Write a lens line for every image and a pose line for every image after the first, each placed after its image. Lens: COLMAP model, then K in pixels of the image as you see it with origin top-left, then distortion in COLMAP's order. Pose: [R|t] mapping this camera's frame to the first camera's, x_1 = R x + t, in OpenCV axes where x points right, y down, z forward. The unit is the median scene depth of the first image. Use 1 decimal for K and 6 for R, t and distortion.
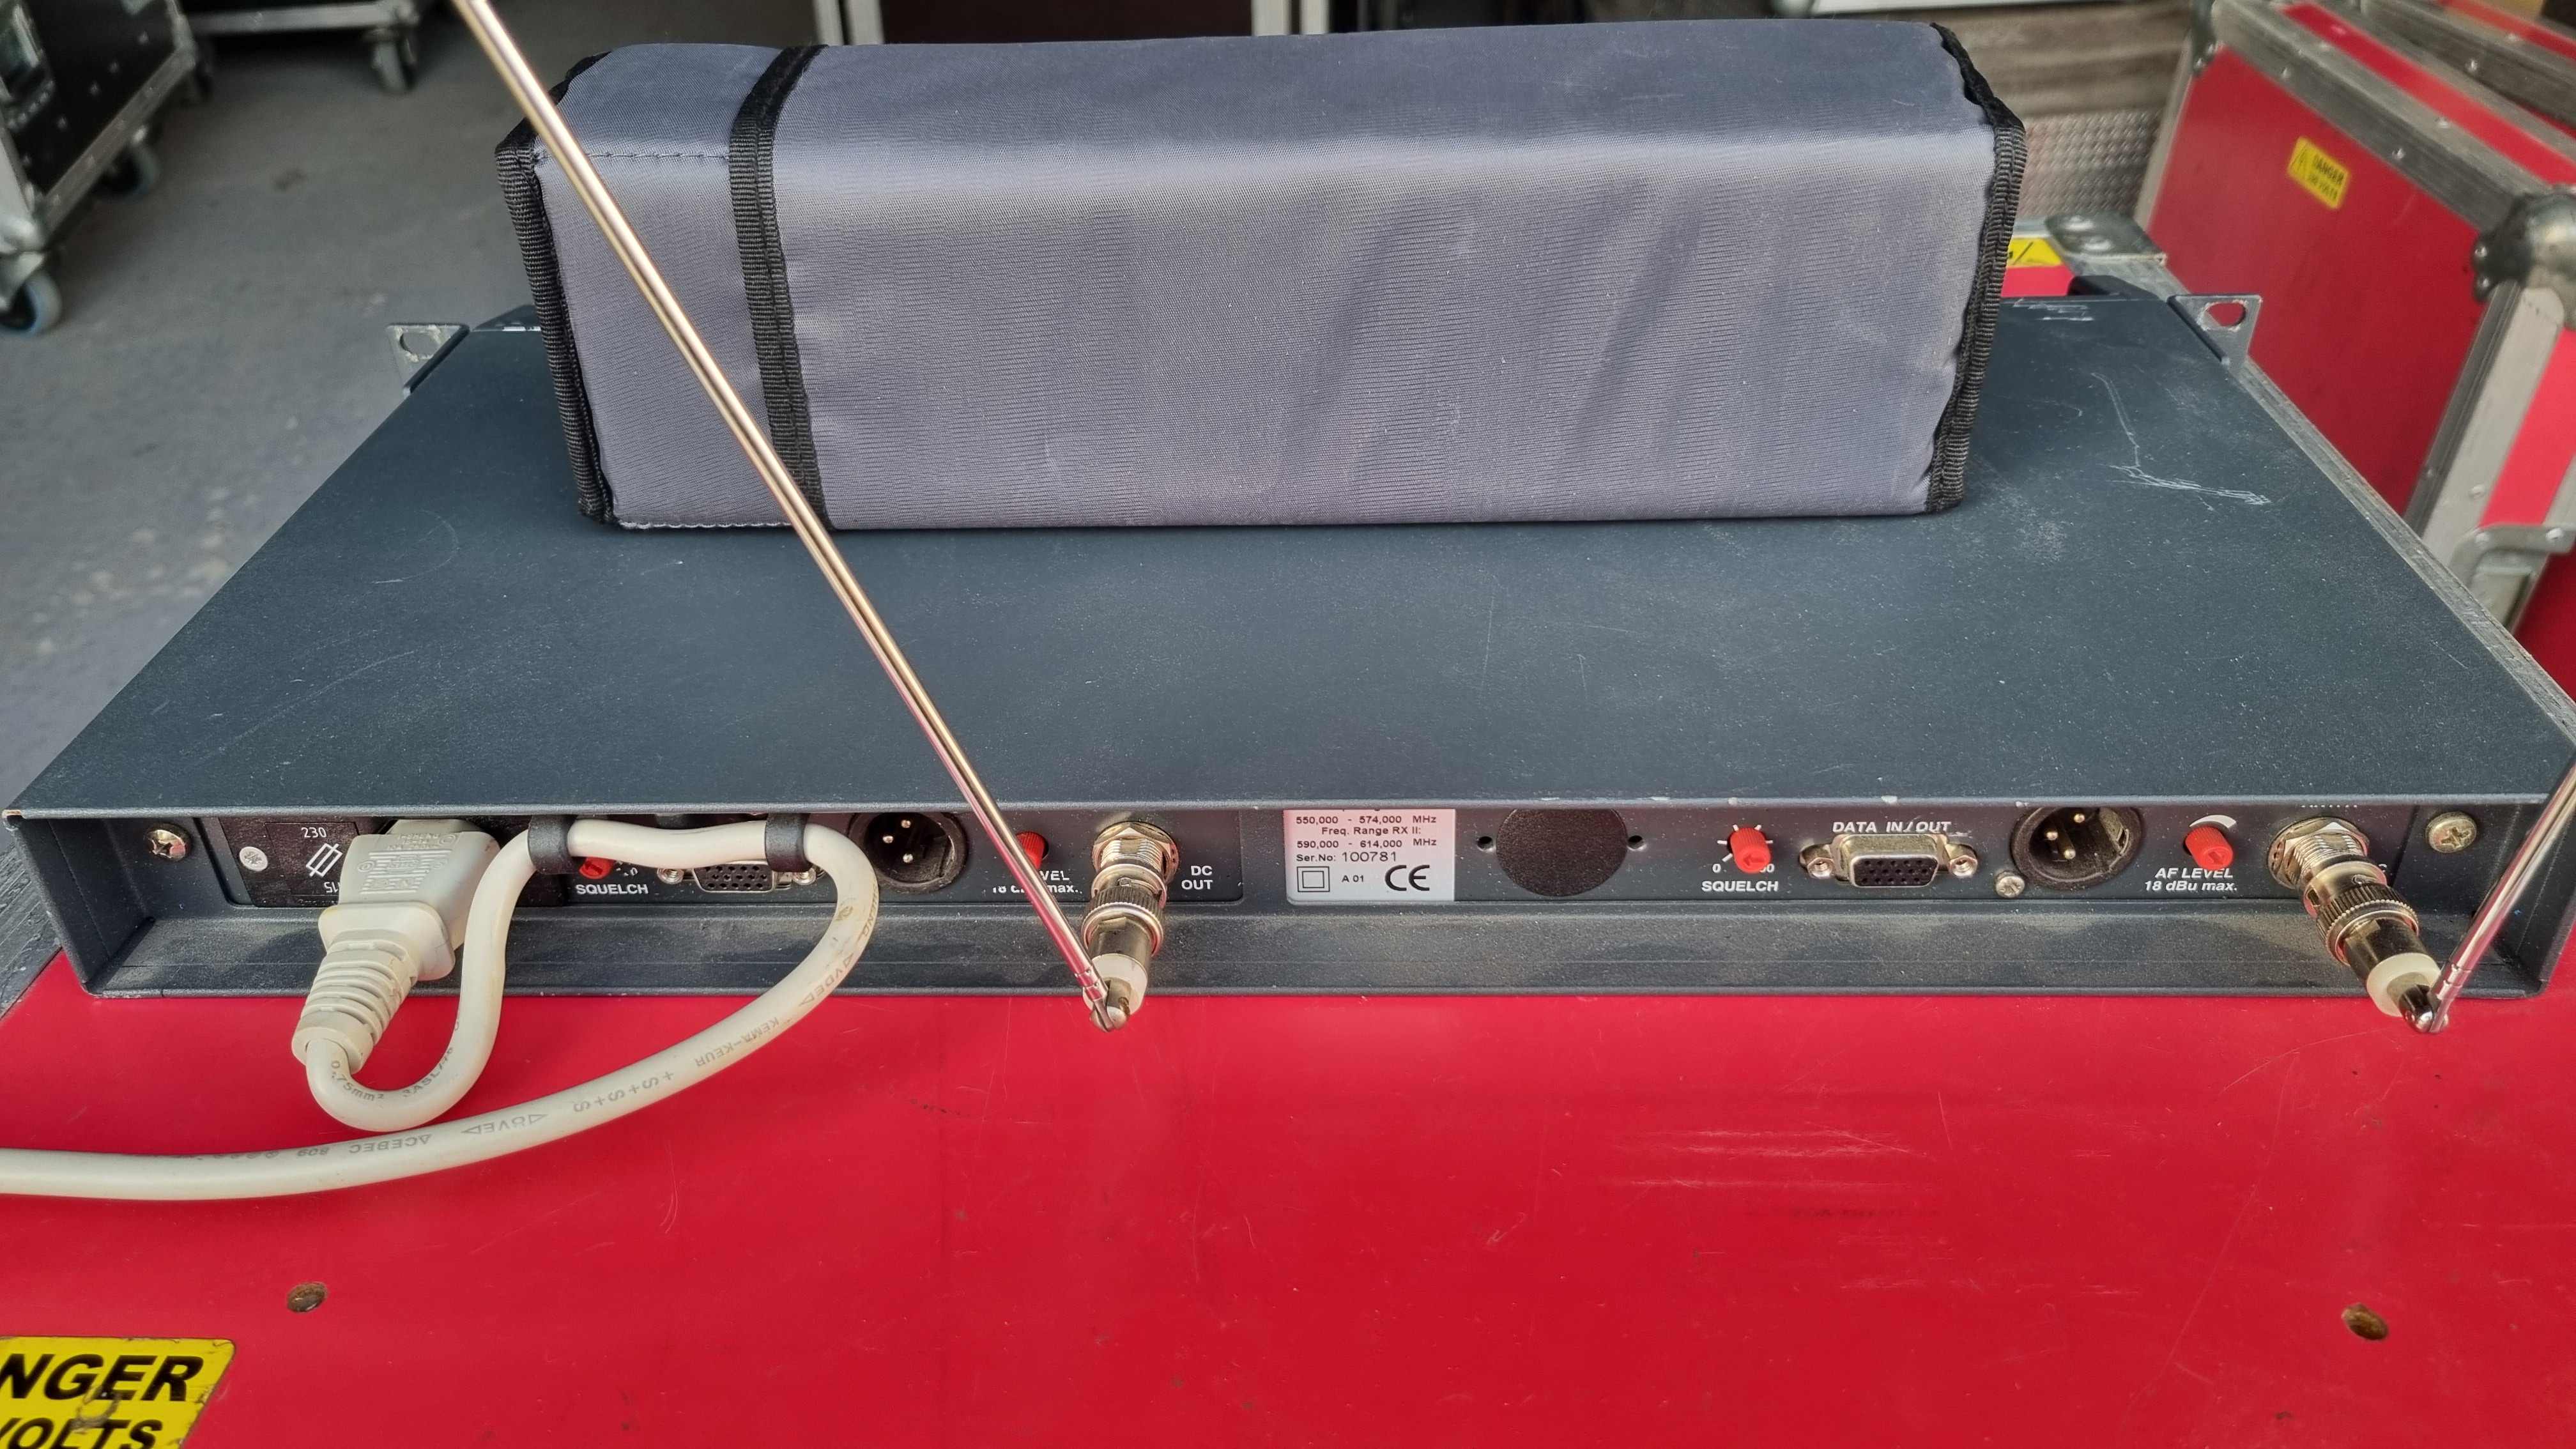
lens RADIAL K [[1889.5, 0, 1288.0], [0, 1889.5, 724.5], [0, 0, 1]] dist [0.001241, 0.000307]
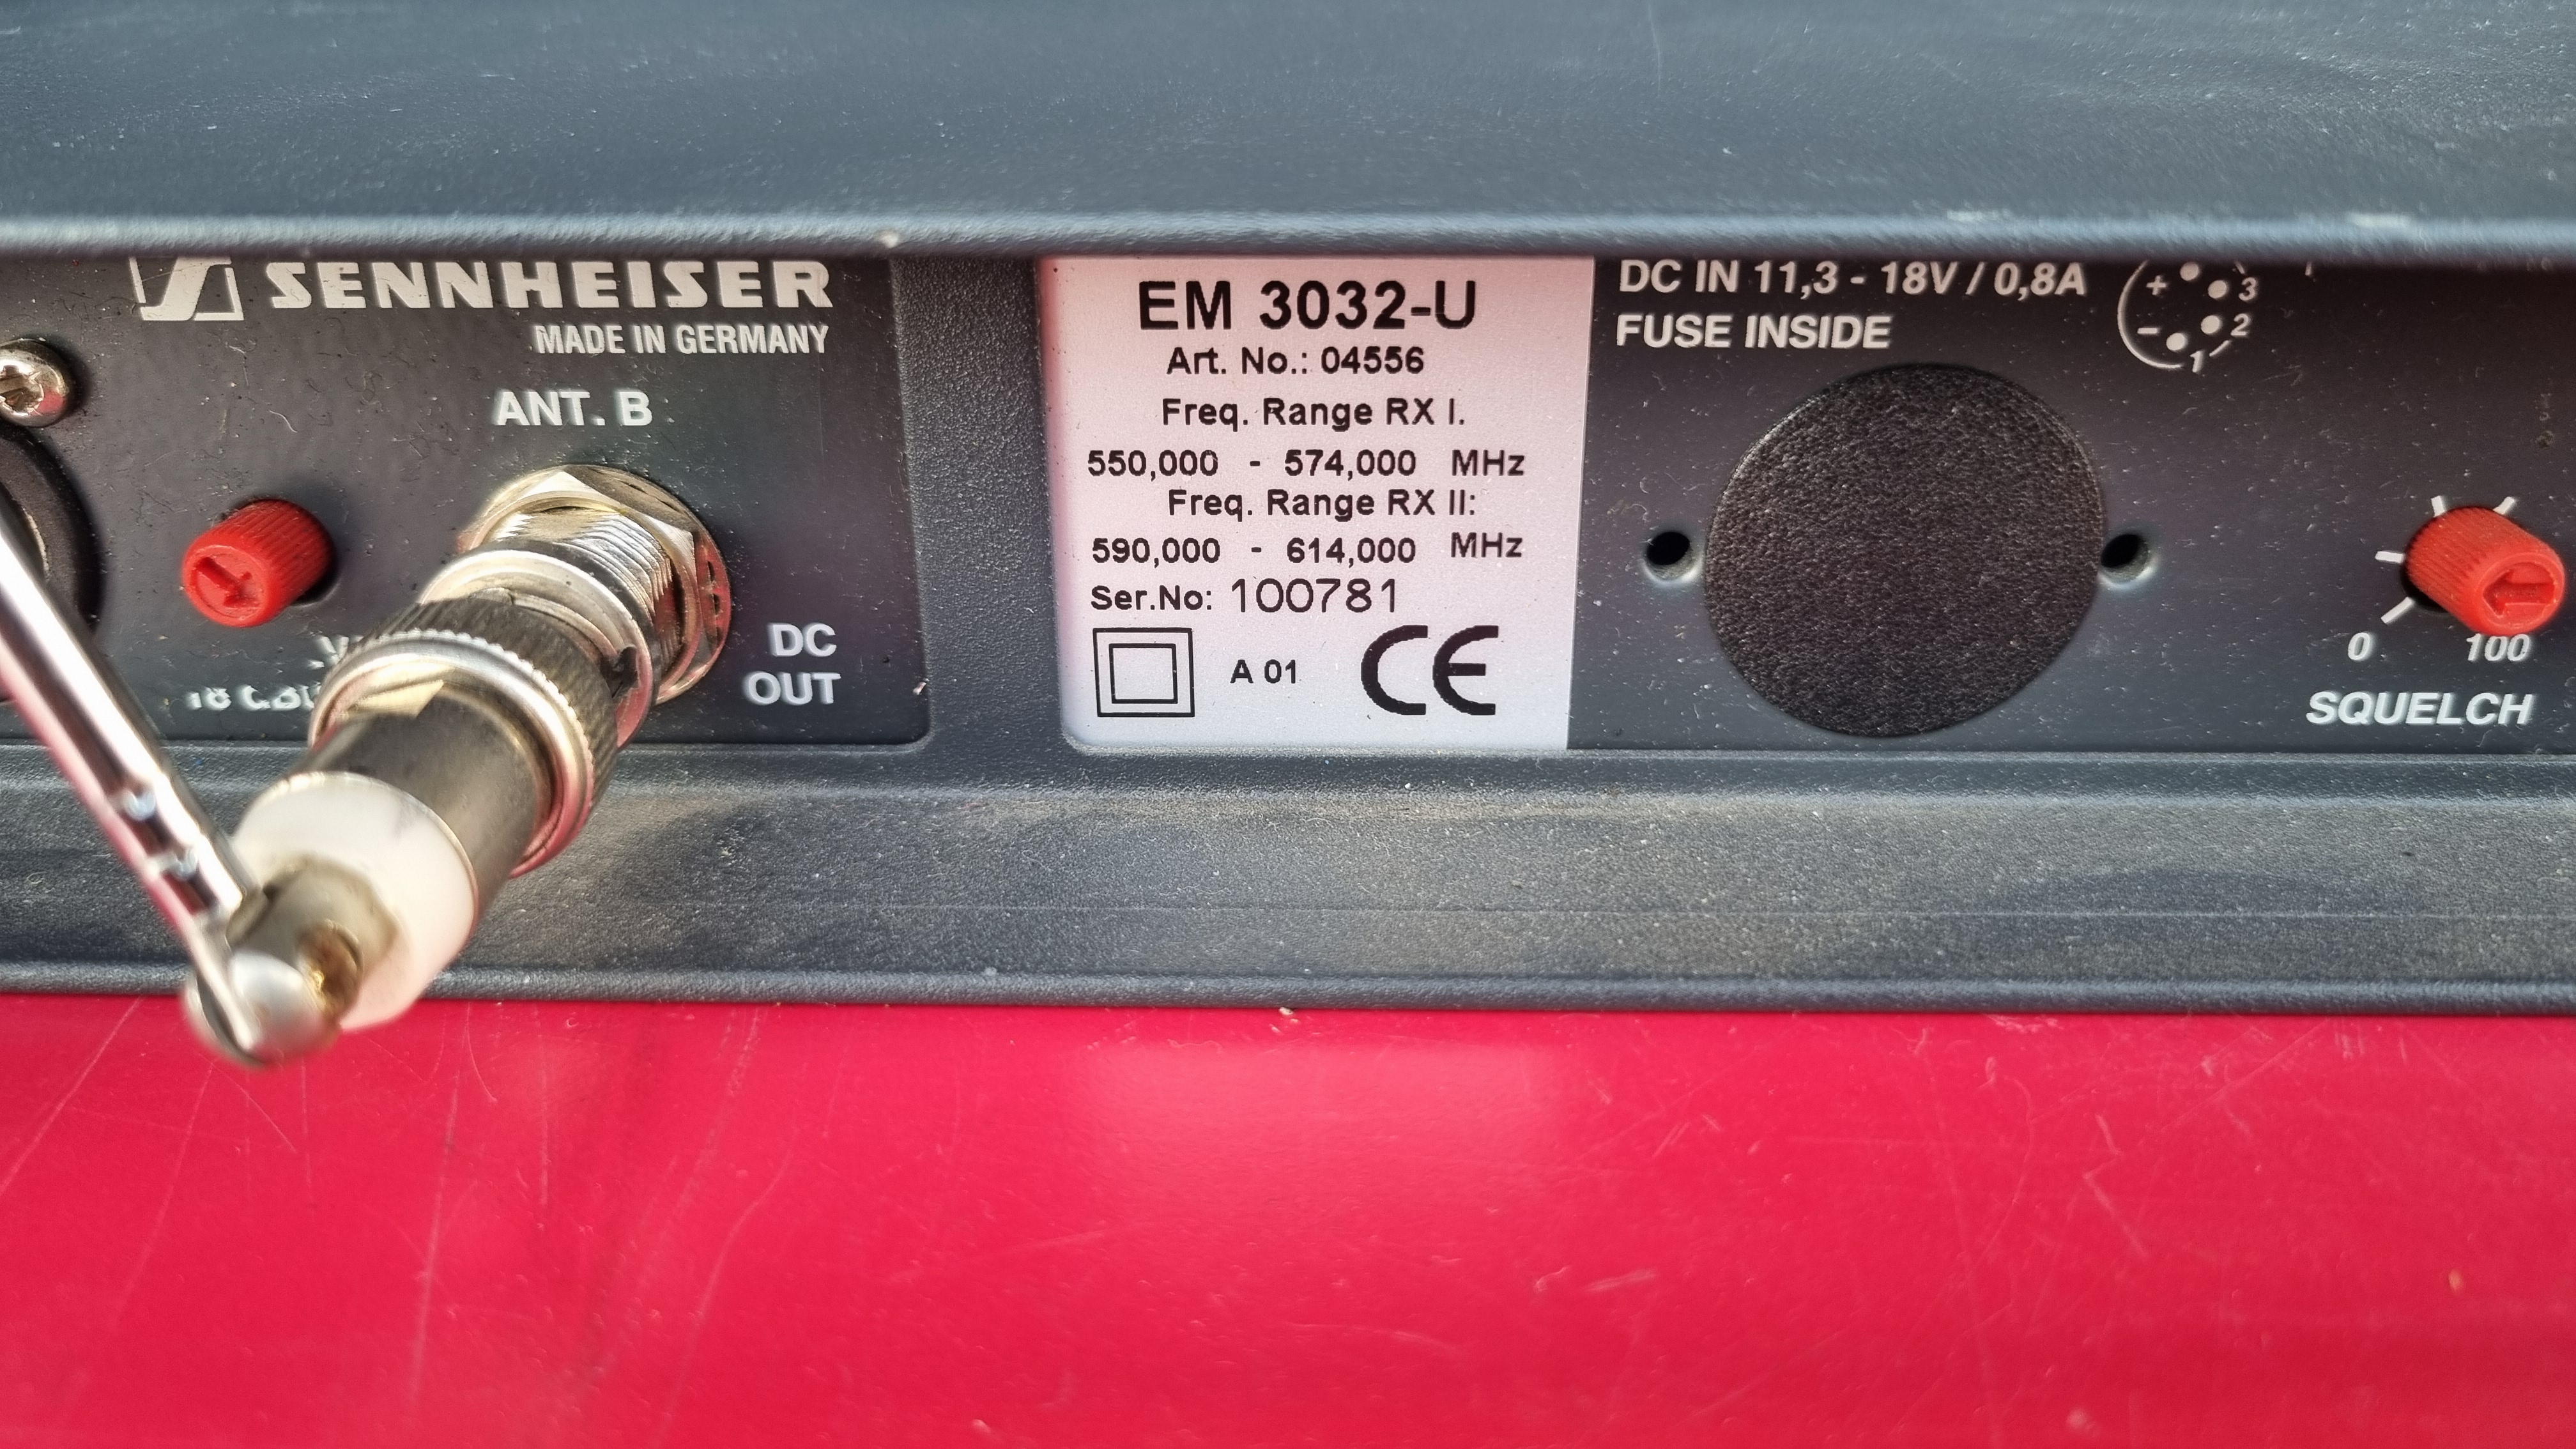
lens RADIAL K [[1969.7, 0, 1322.0], [0, 1969.7, 724.9], [0, 0, 1]] dist [-0.034811, 0.002551]
pose [[0.999169, 0.019333, 0.035871, 0.032646], [-0.014607, 0.991713, -0.127638, 0.135611], [-0.038041, 0.127008, 0.991172, 0.667144]]
